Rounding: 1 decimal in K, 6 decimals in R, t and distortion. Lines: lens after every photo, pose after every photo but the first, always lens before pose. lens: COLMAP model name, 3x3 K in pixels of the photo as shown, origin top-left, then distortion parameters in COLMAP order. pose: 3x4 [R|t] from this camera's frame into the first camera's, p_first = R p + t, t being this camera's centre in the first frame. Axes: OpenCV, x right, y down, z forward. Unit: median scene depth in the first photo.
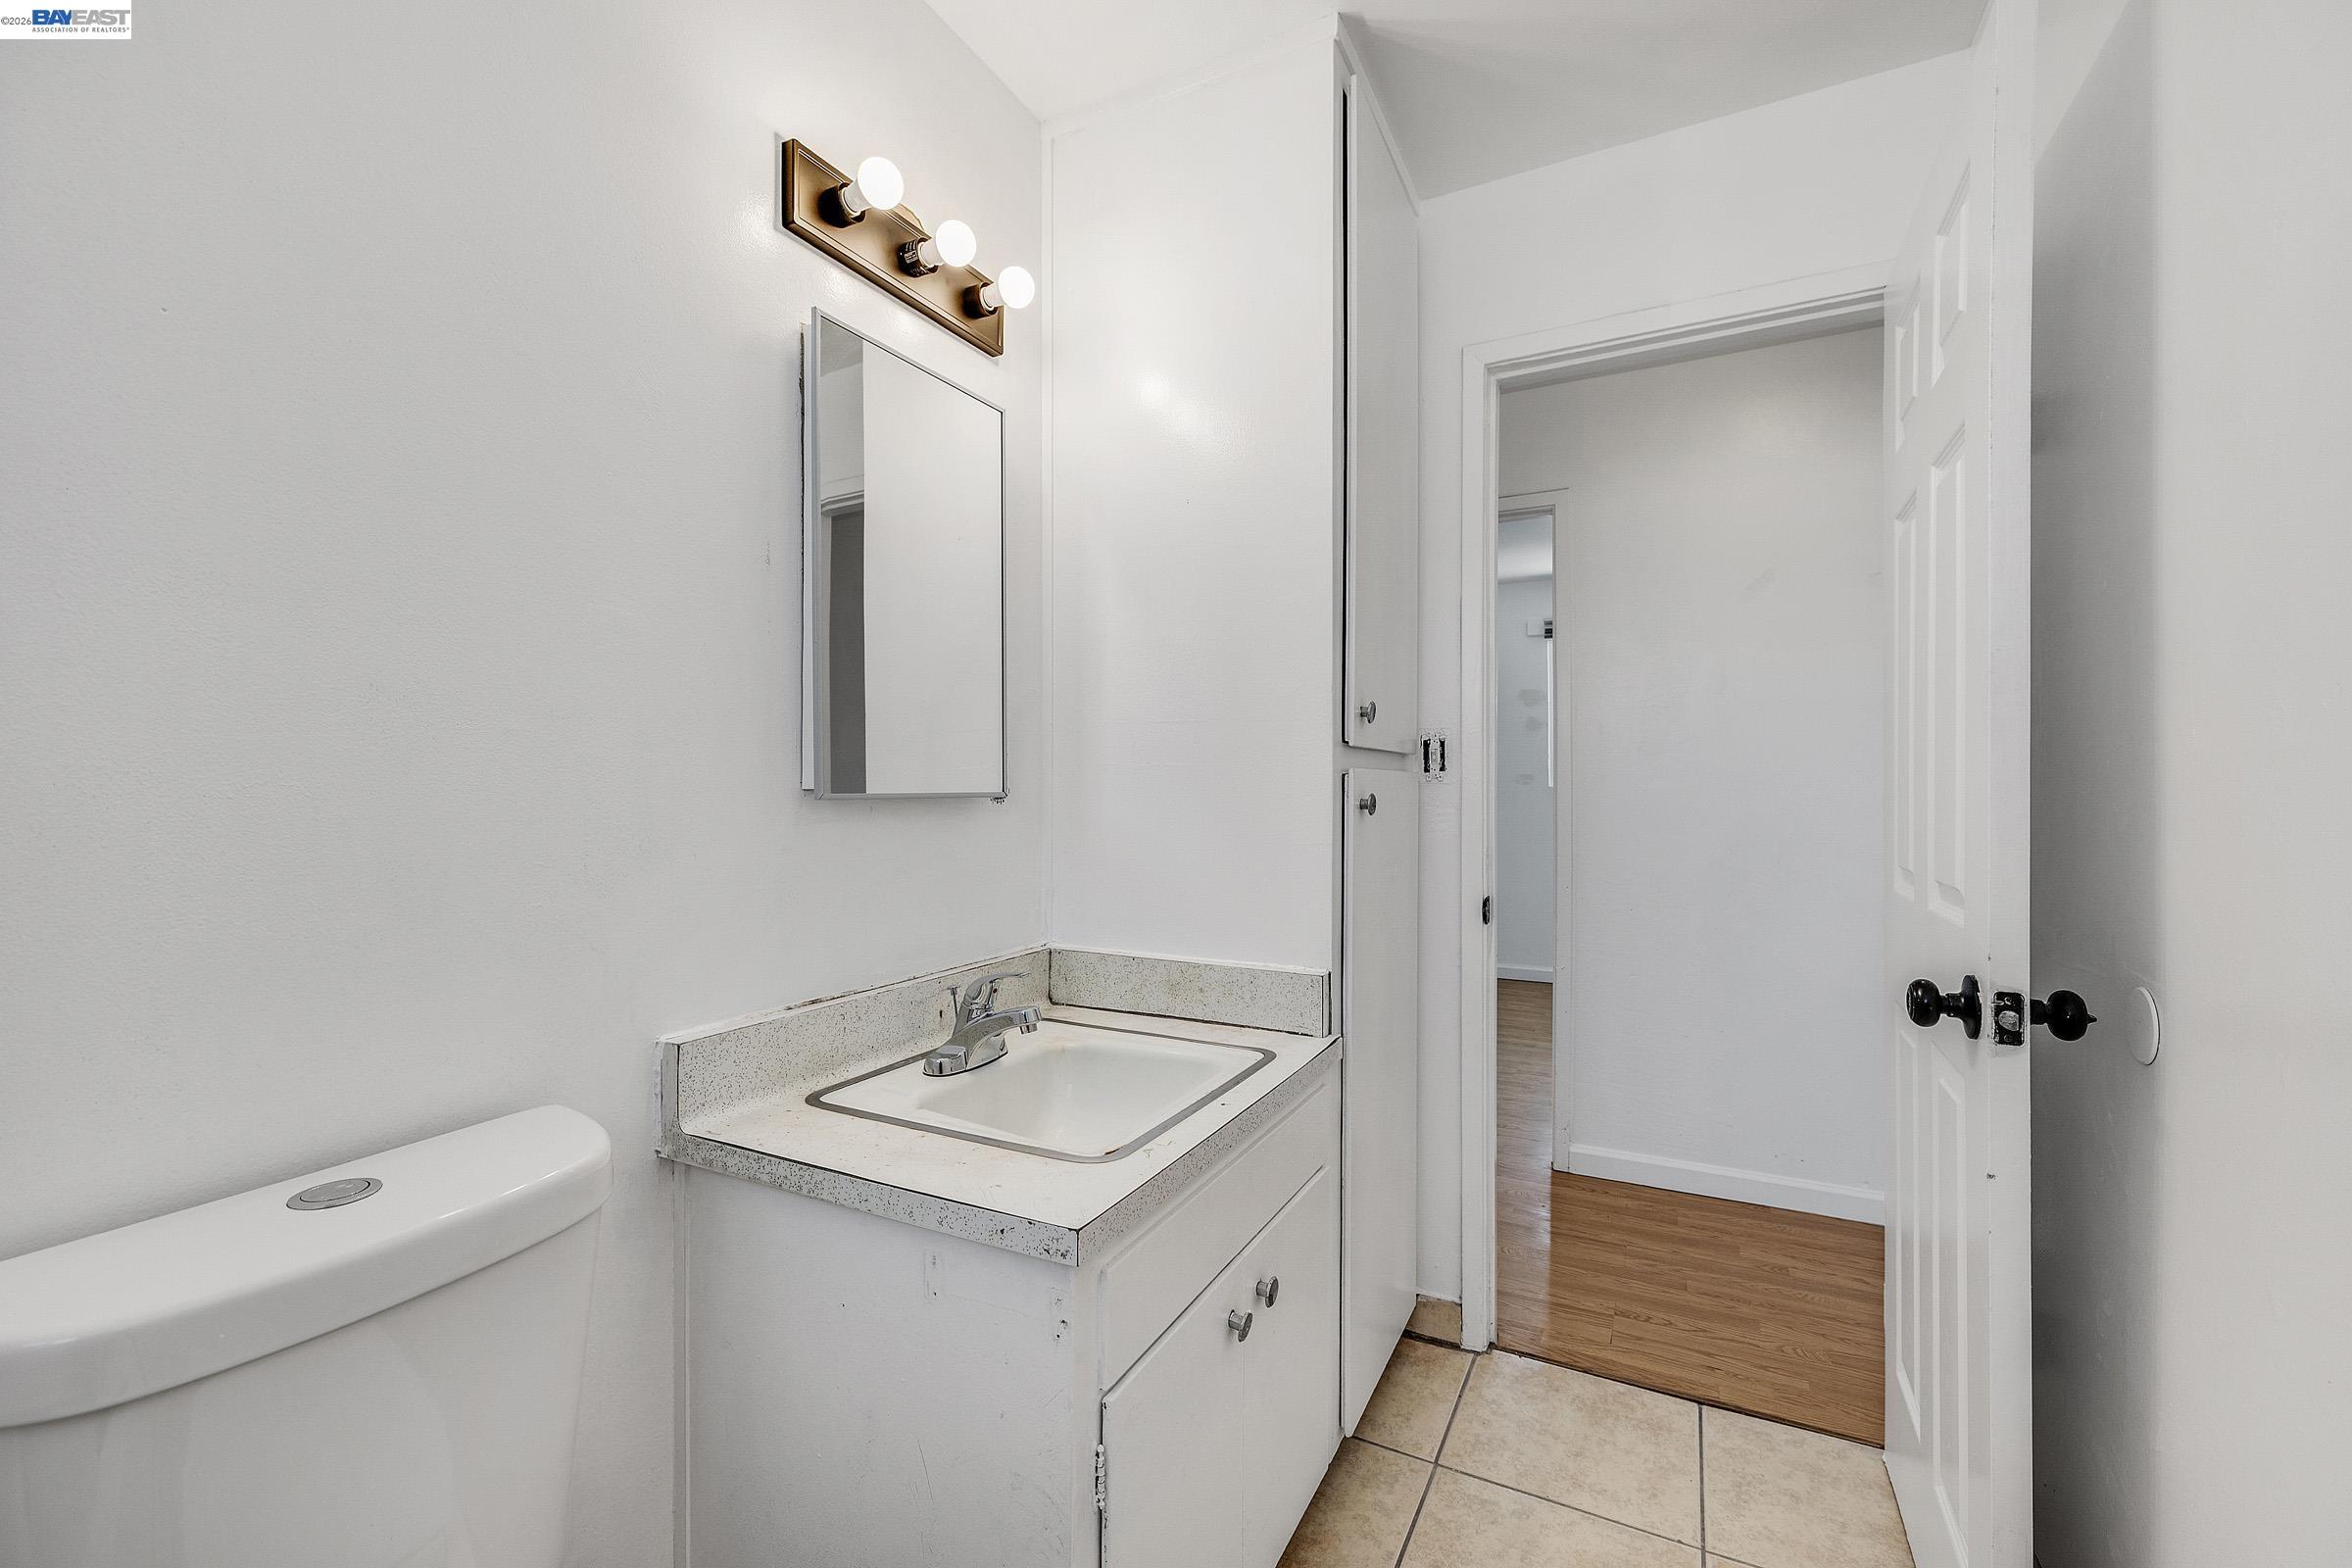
lens RADIAL K [[978.9, 0, 1172.5], [0, 978.9, 787.0], [0, 0, 1]] dist [0.000025, -0.000016]
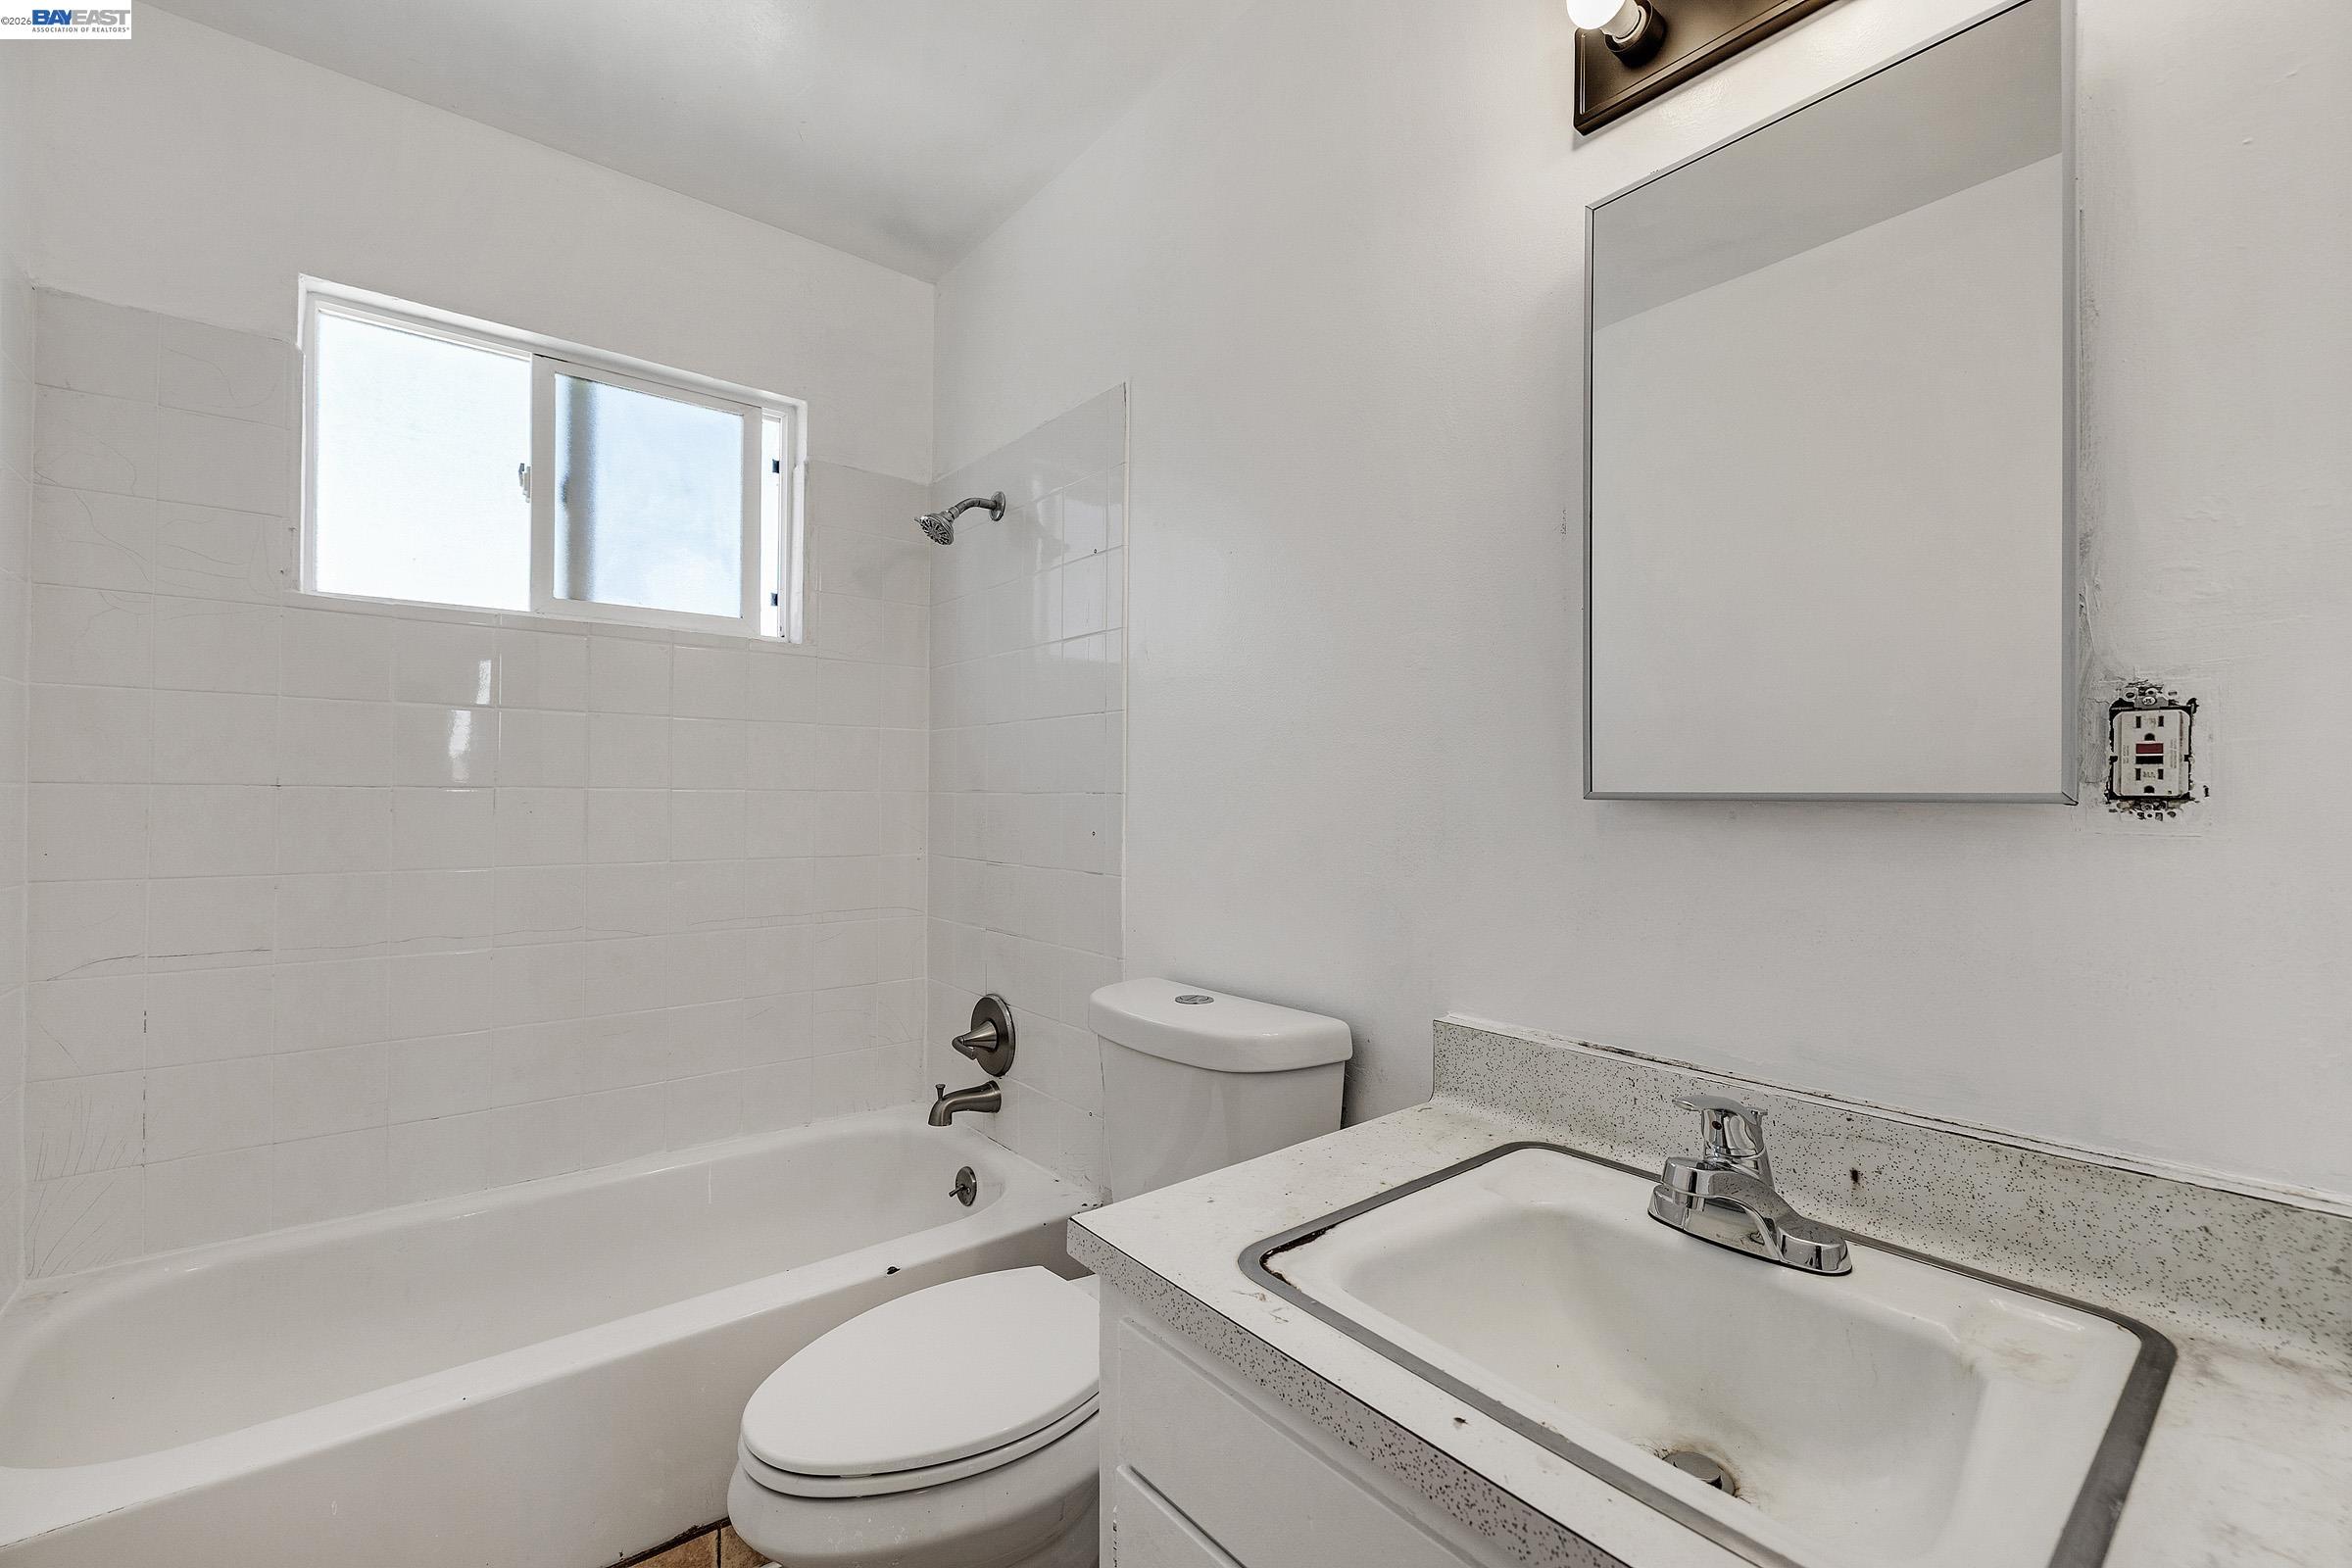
lens RADIAL K [[978.9, 0, 1172.5], [0, 978.9, 787.0], [0, 0, 1]] dist [0.000025, -0.000016]
pose [[-0.391481, -0.007146, -0.920158, 0.543273], [-0.005820, 0.999969, -0.005289, 0.009429], [0.920168, 0.003284, -0.391511, 1.024829]]
